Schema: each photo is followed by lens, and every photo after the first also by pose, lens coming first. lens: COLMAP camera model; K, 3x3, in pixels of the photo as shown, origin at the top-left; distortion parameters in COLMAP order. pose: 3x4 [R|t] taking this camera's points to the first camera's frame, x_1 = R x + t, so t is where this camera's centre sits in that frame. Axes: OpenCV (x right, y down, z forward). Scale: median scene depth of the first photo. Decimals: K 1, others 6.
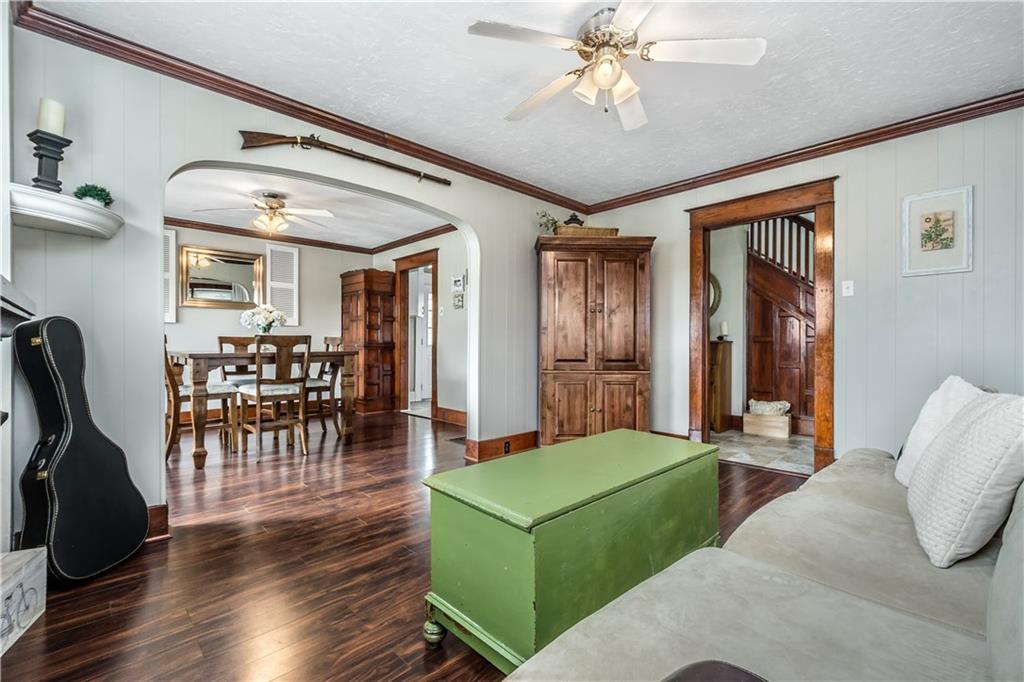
lens RADIAL K [[449.2, 0, 513.9], [0, 449.2, 342.8], [0, 0, 1]] dist [0.004443, -0.000132]
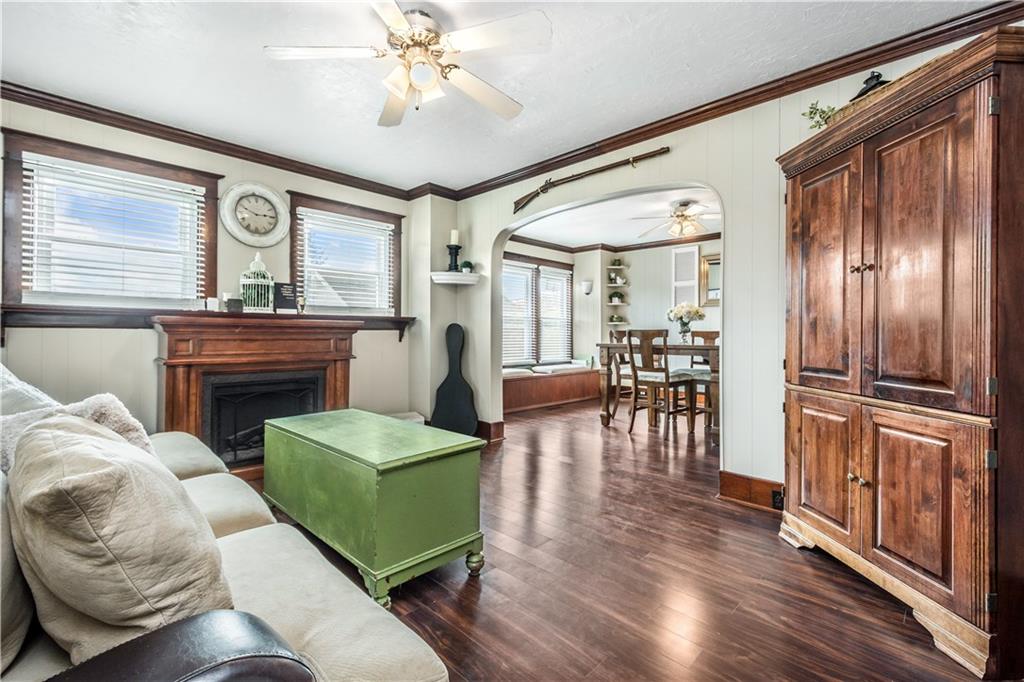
lens RADIAL K [[450.5, 0, 509.4], [0, 450.5, 334.7], [0, 0, 1]] dist [0.000414, -0.000133]
pose [[0.020568, -0.001747, -0.999787, 0.456476], [-0.003798, 0.999991, -0.001825, -0.000183], [0.999781, 0.003835, 0.020561, 0.440876]]
